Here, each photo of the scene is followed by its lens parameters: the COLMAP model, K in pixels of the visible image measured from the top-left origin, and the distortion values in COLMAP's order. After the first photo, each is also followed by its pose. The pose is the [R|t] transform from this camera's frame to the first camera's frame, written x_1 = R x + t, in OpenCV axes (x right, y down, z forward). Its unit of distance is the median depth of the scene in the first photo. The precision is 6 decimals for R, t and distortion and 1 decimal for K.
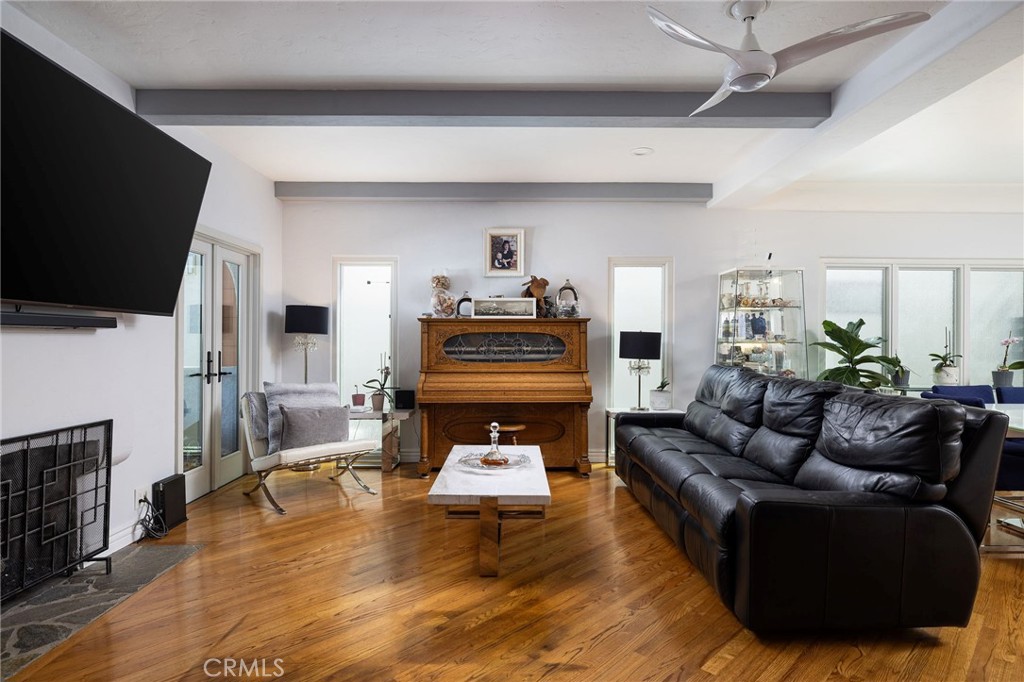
lens RADIAL K [[556.4, 0, 512.0], [0, 556.4, 341.0], [0, 0, 1]] dist [0.001208, 0.000367]
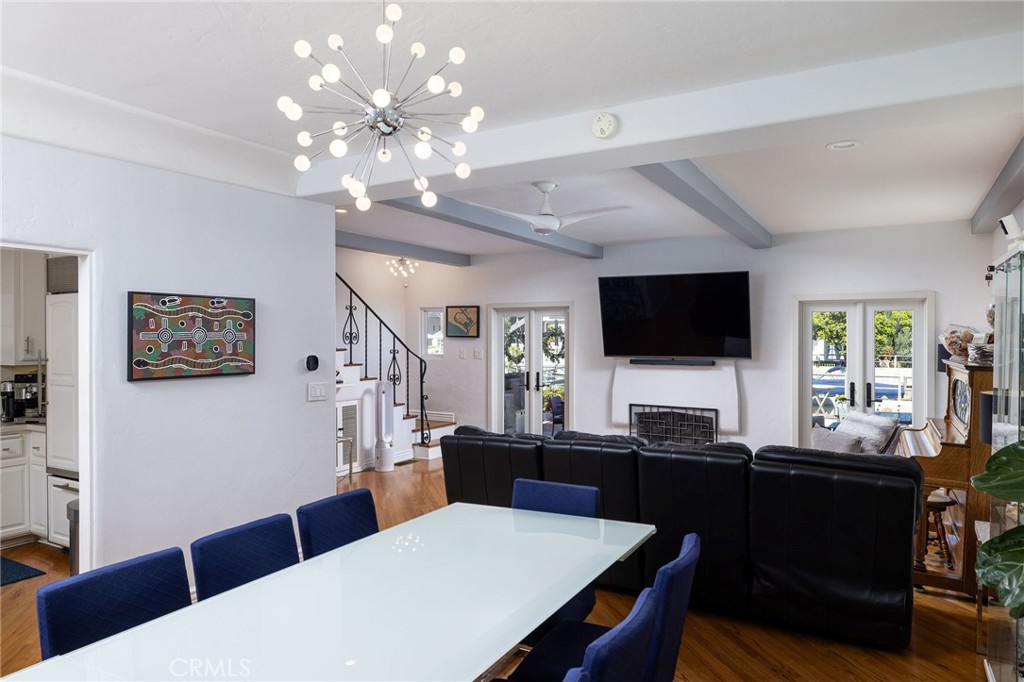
lens RADIAL K [[658.1, 0, 512.0], [0, 658.1, 341.0], [0, 0, 1]] dist [0.000376, -0.000340]
pose [[-0.499726, 0.000336, -0.866183, 1.819803], [-0.003195, 0.999992, 0.002230, -0.119451], [0.866178, 0.003882, -0.499721, 1.572817]]
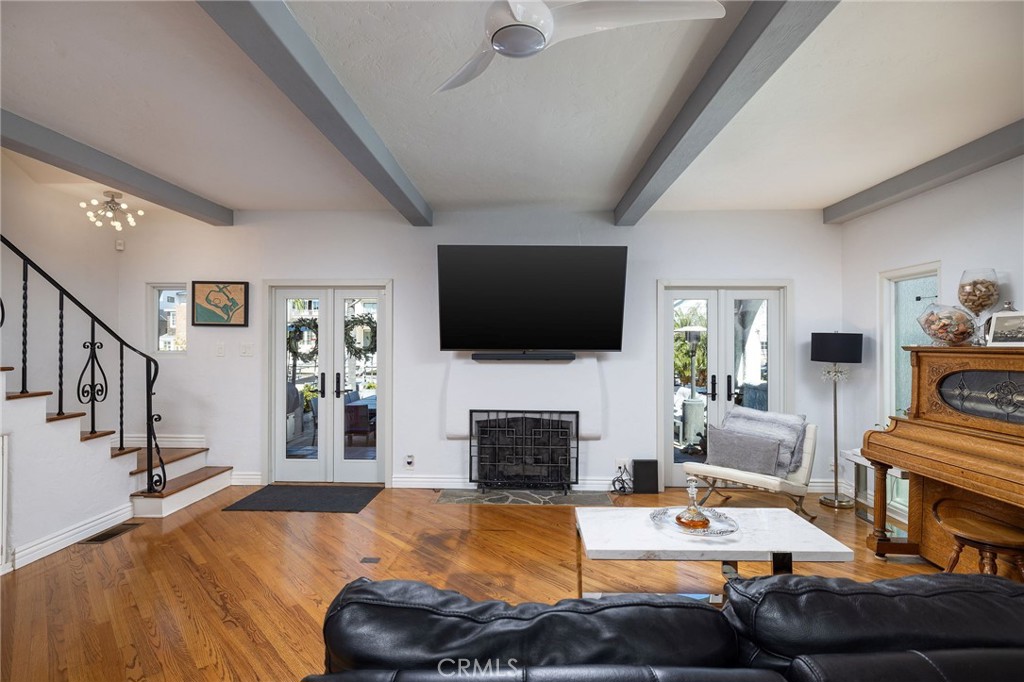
lens RADIAL K [[497.4, 0, 512.0], [0, 497.4, 341.0], [0, 0, 1]] dist [-0.001753, -0.000464]
pose [[-0.028012, -0.006257, -0.999588, 0.871580], [-0.002901, 0.999977, -0.006178, -0.072719], [0.999603, 0.002727, -0.028029, 0.835499]]
